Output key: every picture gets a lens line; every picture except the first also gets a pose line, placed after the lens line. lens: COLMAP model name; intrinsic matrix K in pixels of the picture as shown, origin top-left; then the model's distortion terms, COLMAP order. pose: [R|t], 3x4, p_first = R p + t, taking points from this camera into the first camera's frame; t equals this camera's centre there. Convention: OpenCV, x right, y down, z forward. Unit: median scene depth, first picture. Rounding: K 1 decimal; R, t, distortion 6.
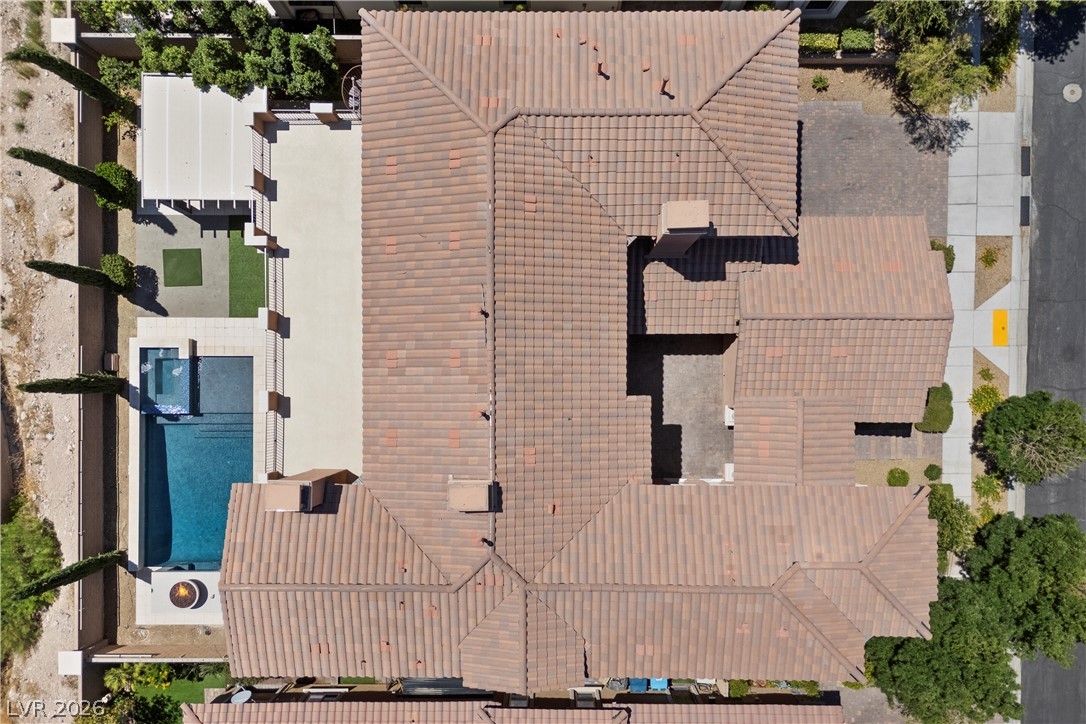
lens RADIAL K [[801.5, 0, 544.3], [0, 801.5, 398.1], [0, 0, 1]] dist [0.040046, -0.022317]
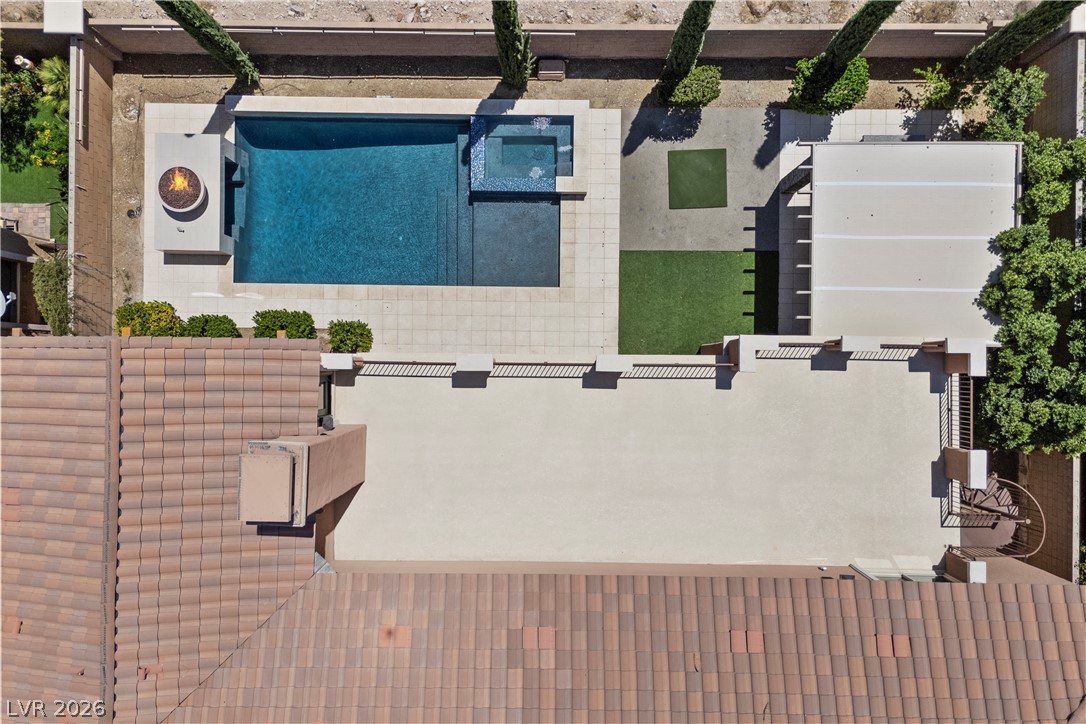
lens RADIAL K [[801.5, 0, 543.5], [0, 801.5, 362.3], [0, 0, 1]] dist [0.040046, -0.022317]
pose [[-0.006469, 0.999978, 0.001378, -0.305483], [-0.999968, -0.006475, 0.004692, -0.042924], [0.004701, -0.001347, 0.999988, 0.361524]]
